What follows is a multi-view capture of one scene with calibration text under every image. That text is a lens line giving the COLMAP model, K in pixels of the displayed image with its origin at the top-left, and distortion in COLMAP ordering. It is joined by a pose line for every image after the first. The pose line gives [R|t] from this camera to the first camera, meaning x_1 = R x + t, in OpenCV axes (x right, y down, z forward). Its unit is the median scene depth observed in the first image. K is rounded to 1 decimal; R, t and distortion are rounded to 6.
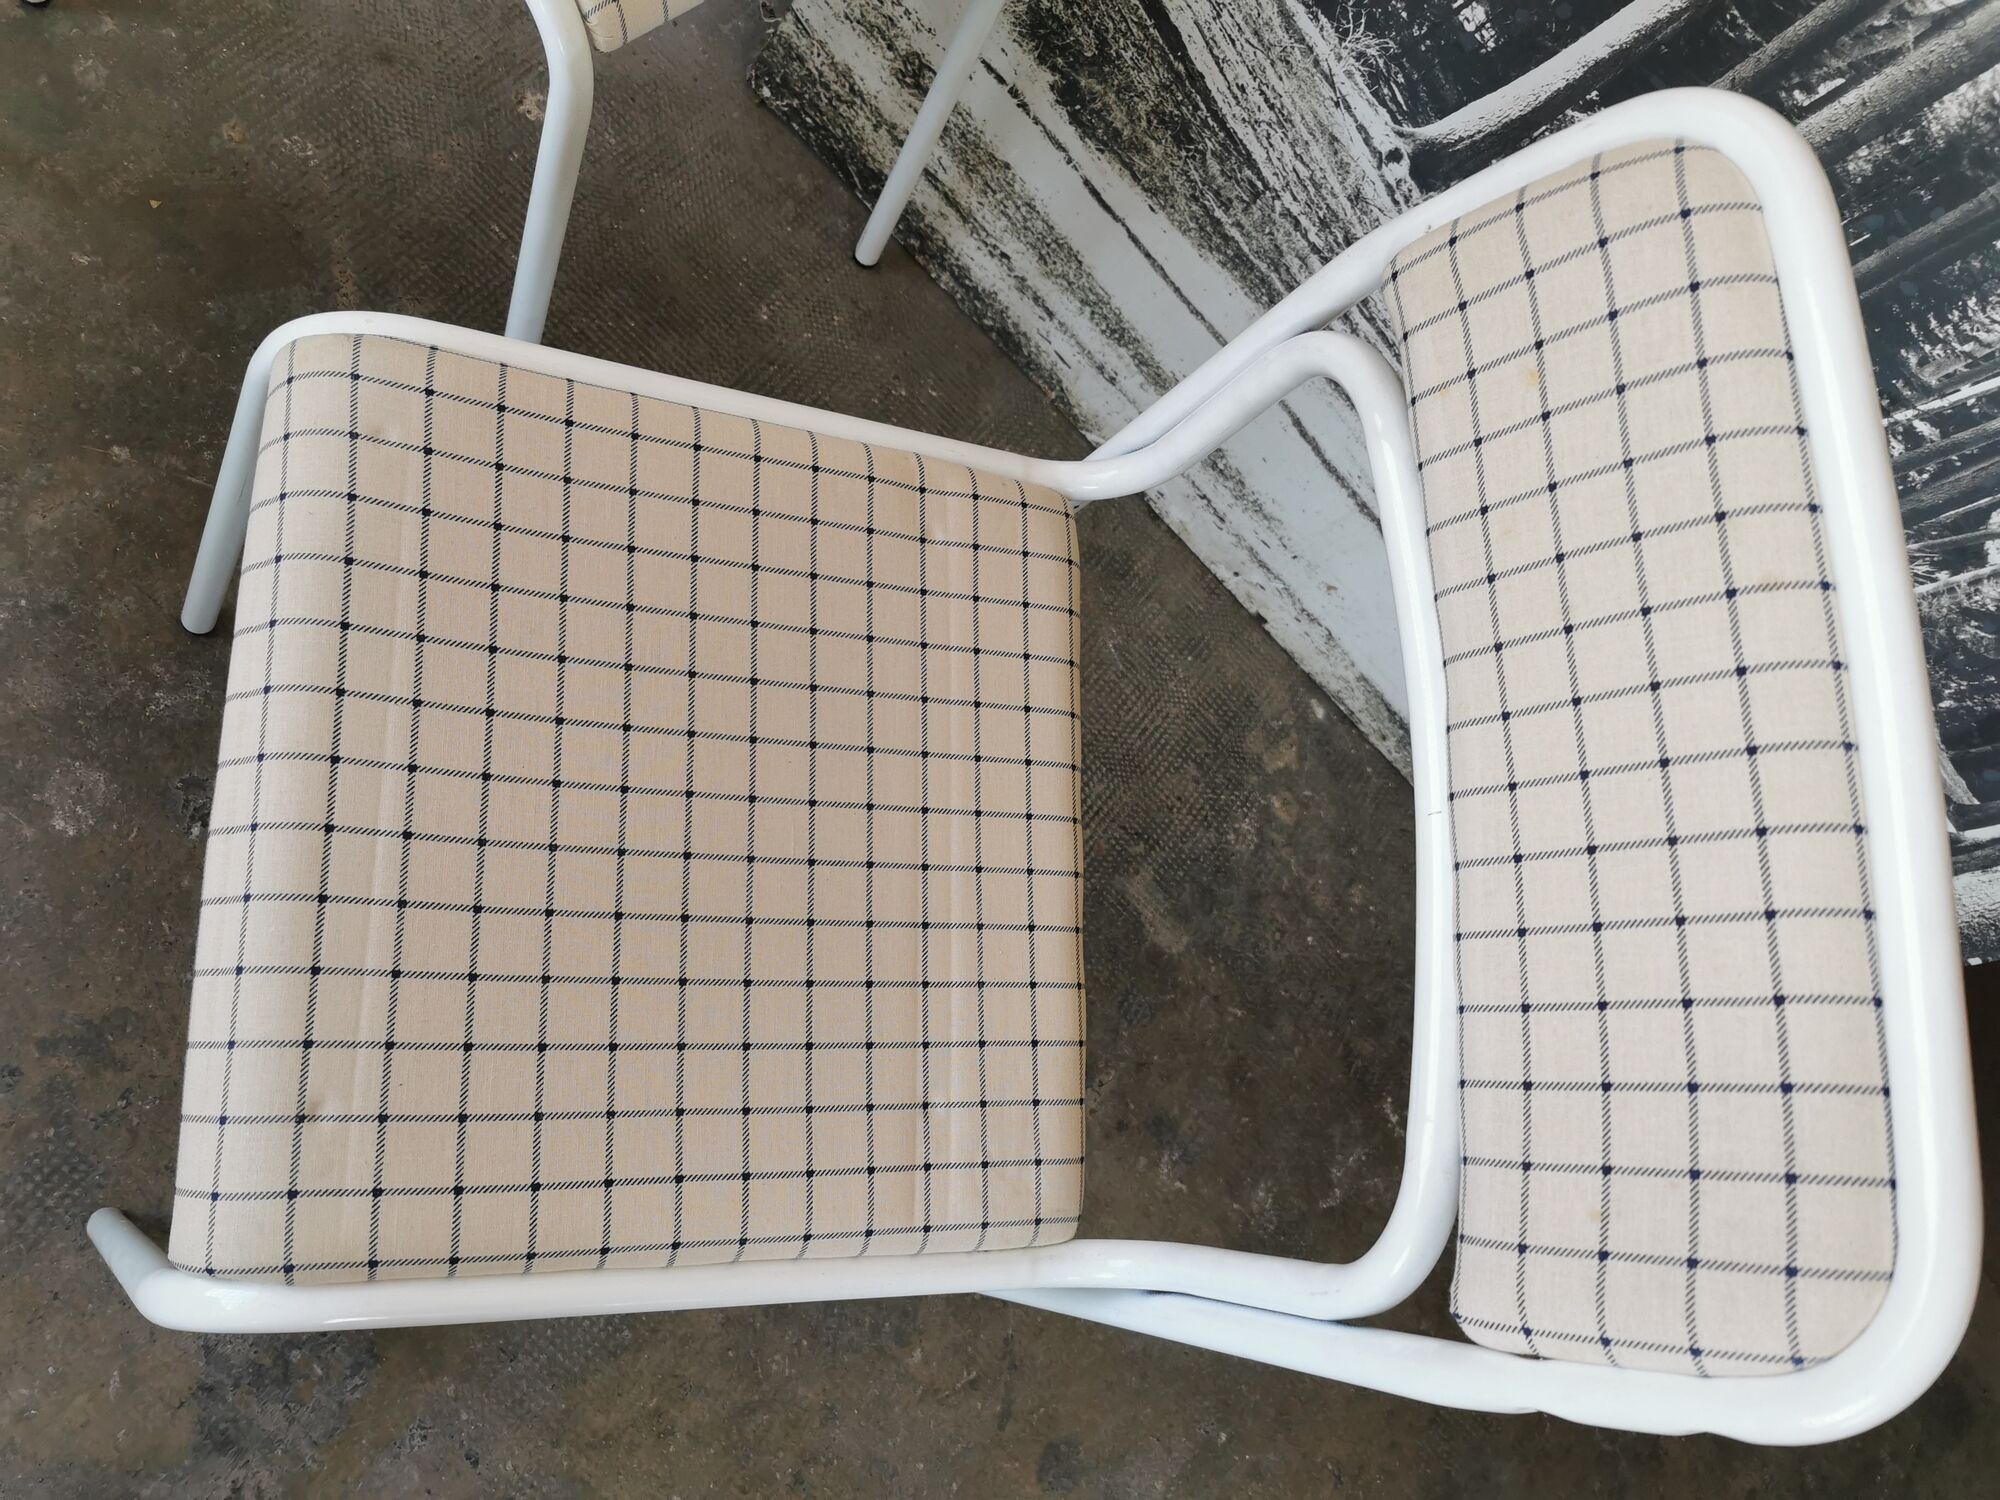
lens RADIAL K [[1581.1, 0, 993.0], [0, 1581.1, 761.0], [0, 0, 1]] dist [0.075878, -0.115279]
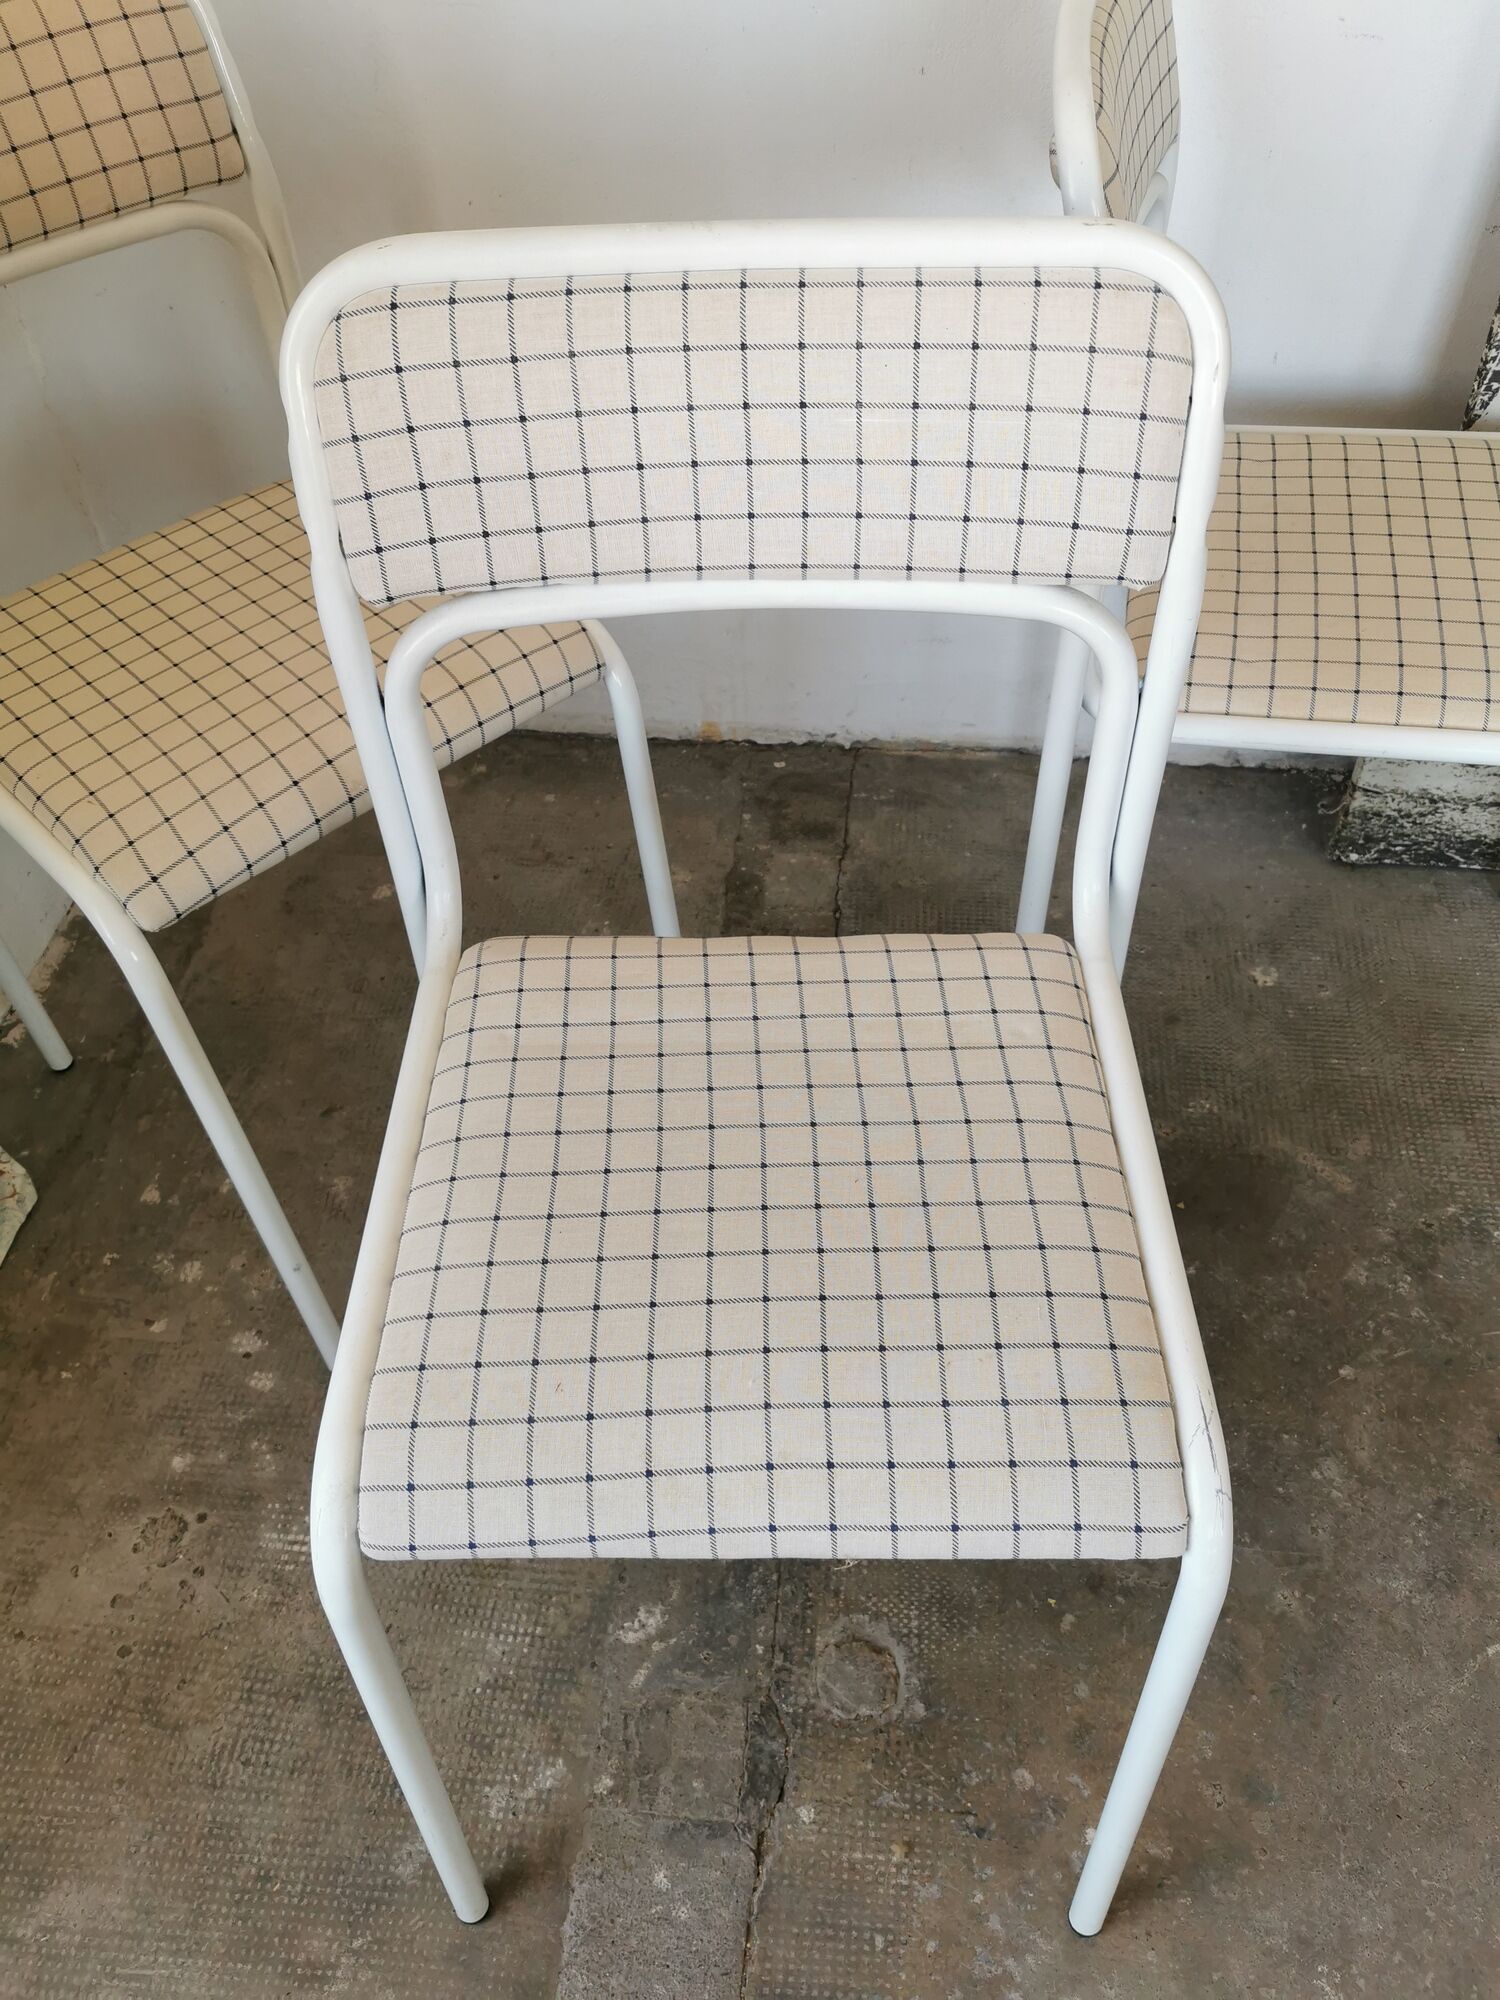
lens RADIAL K [[1556.5, 0, 761.3], [0, 1556.5, 999.1], [0, 0, 1]] dist [0.101196, -0.170884]
pose [[0.749121, -0.662327, -0.011888, -0.642874], [0.615648, 0.702726, -0.356588, -0.226405], [0.244532, 0.259808, 0.934186, -0.253667]]
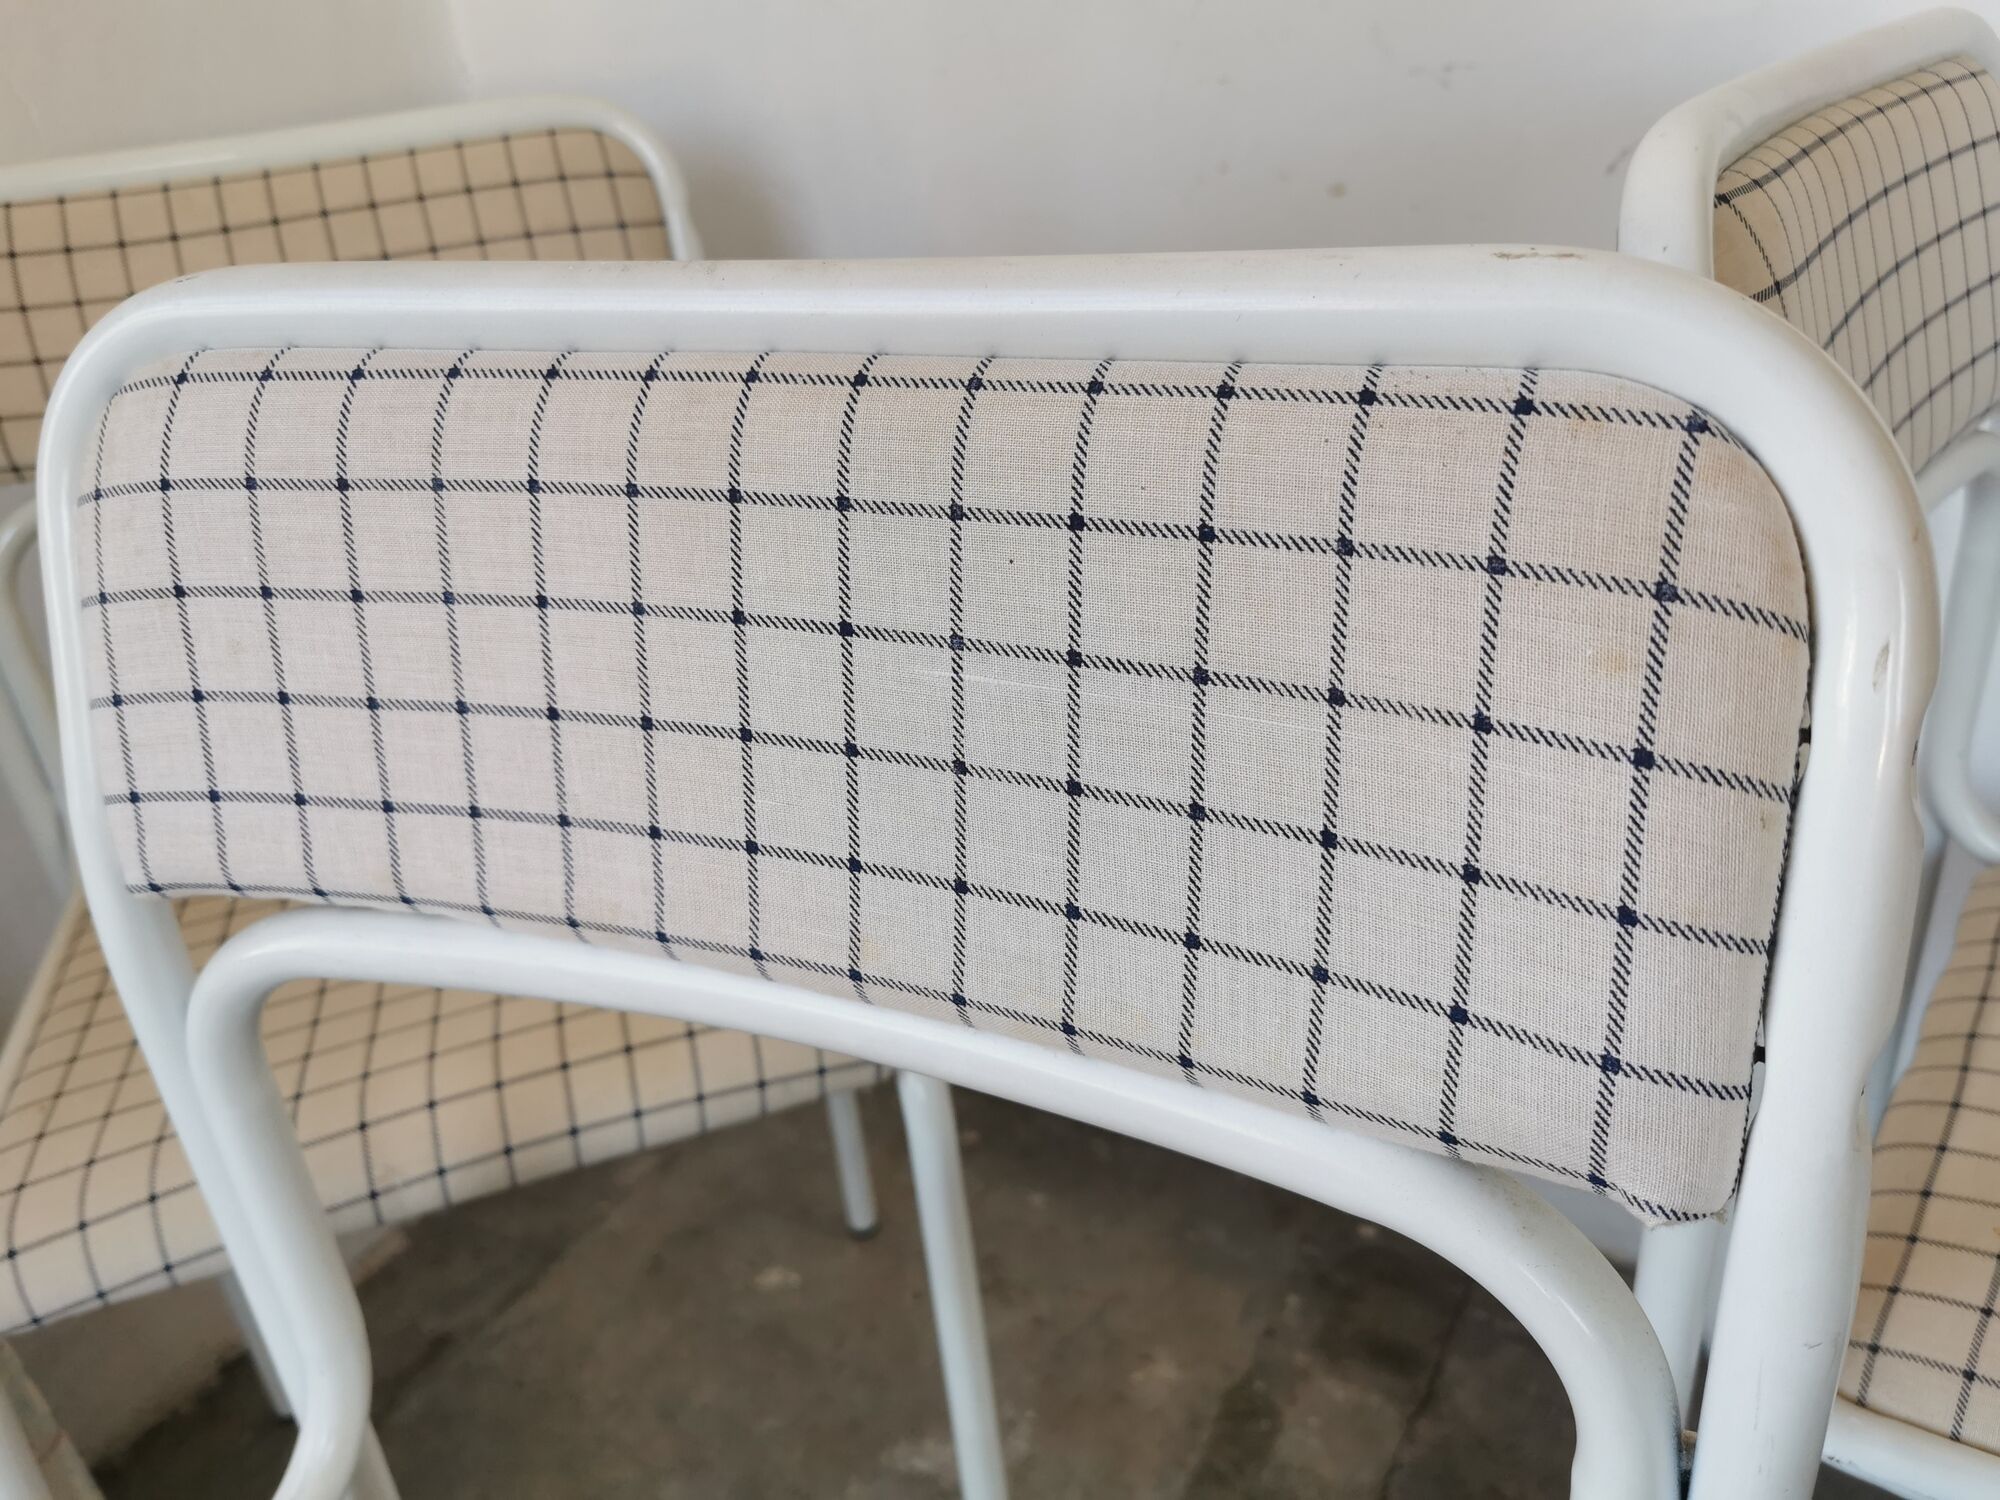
lens RADIAL K [[1593.2, 0, 1000.4], [0, 1593.2, 744.7], [0, 0, 1]] dist [0.001440, -0.006010]
pose [[0.853704, -0.510862, -0.101042, -0.428983], [0.265837, 0.594361, -0.758990, -0.382048], [0.447795, 0.621092, 0.643214, 0.139251]]
